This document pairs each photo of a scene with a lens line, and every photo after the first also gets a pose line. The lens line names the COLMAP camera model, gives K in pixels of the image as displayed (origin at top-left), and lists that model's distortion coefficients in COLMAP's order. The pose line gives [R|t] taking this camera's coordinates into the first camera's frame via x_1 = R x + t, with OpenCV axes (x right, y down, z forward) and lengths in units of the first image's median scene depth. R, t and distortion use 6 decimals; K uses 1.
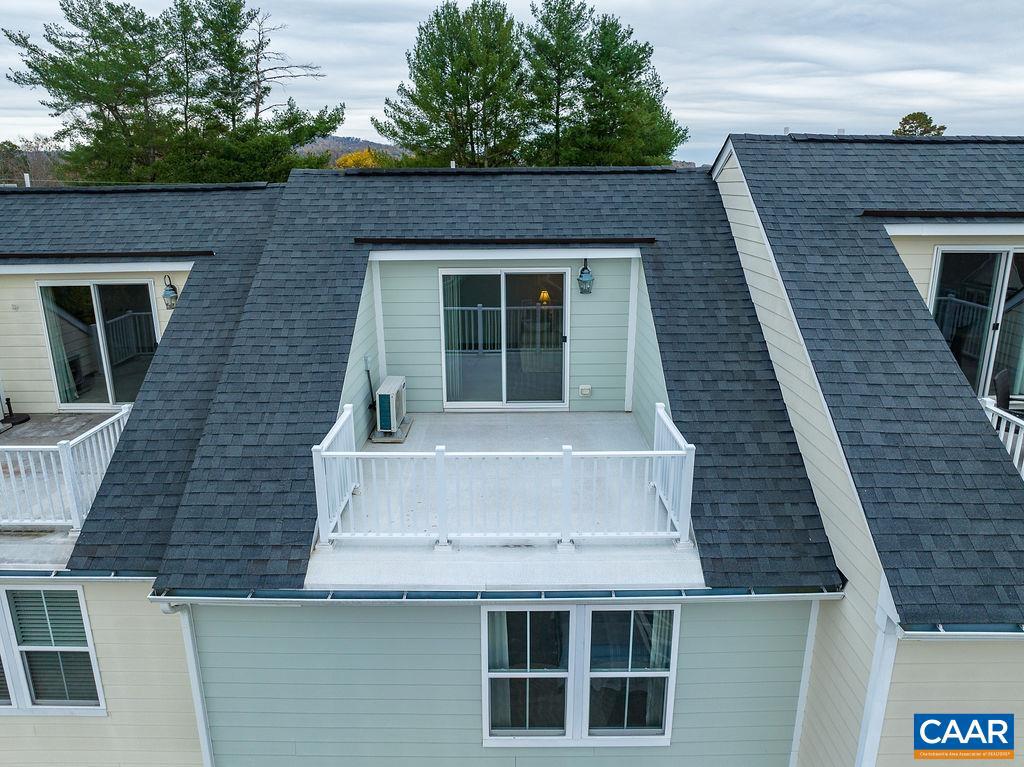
lens RADIAL K [[723.6, 0, 512.0], [0, 723.6, 383.5], [0, 0, 1]] dist [-0.051429, 0.039228]
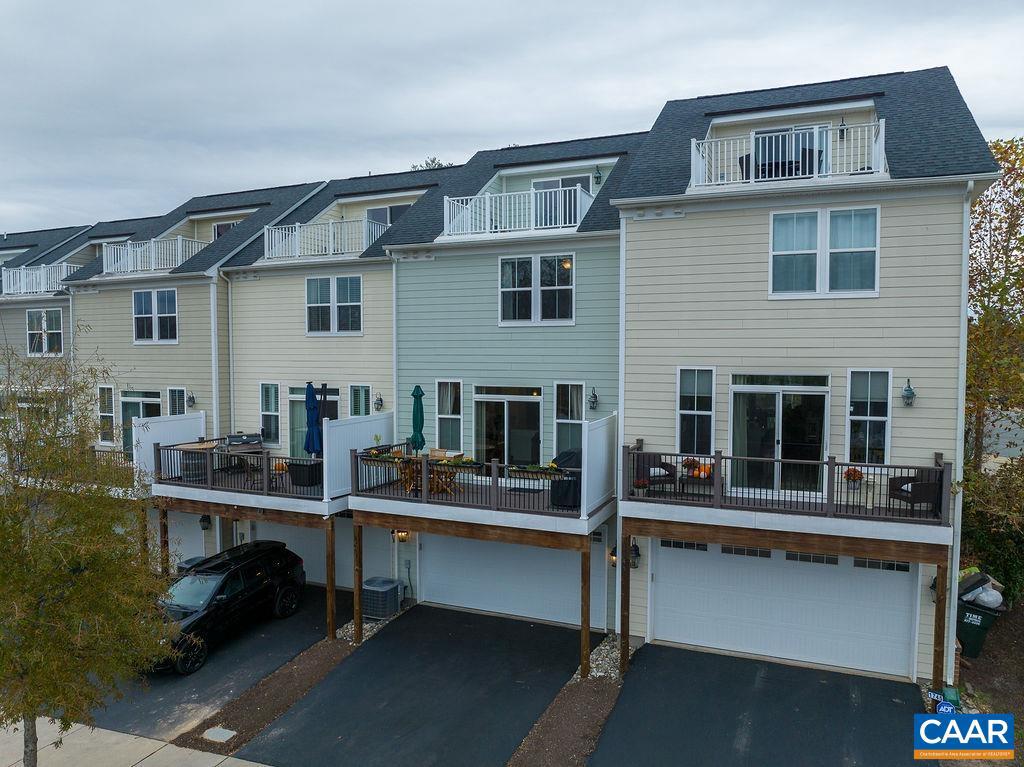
lens RADIAL K [[719.9, 0, 512.0], [0, 719.9, 383.5], [0, 0, 1]] dist [-0.041162, -0.003803]
pose [[0.925622, 0.024077, -0.377682, 0.832386], [-0.108830, 0.972754, -0.204708, 1.087763], [0.362463, 0.230585, 0.903023, -0.984942]]
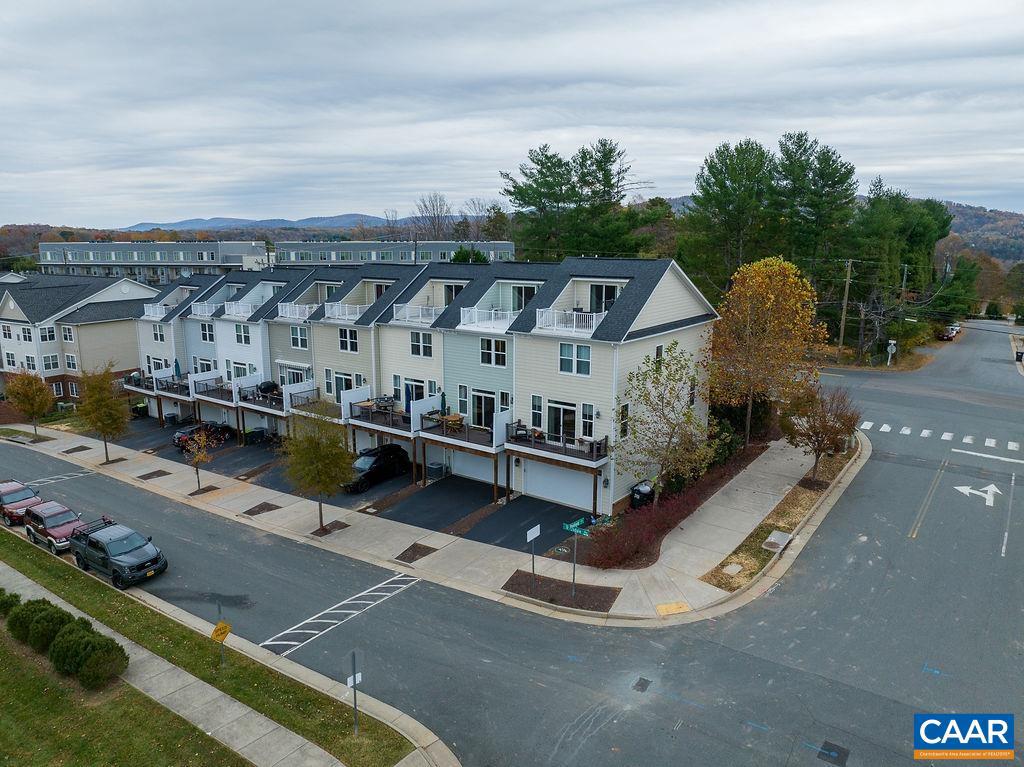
lens RADIAL K [[719.9, 0, 512.0], [0, 719.9, 383.5], [0, 0, 1]] dist [-0.041162, -0.003803]
pose [[0.808142, 0.125007, -0.575569, 3.225892], [-0.165883, 0.985967, -0.018771, 0.667166], [0.565146, 0.110646, 0.817537, -3.253708]]
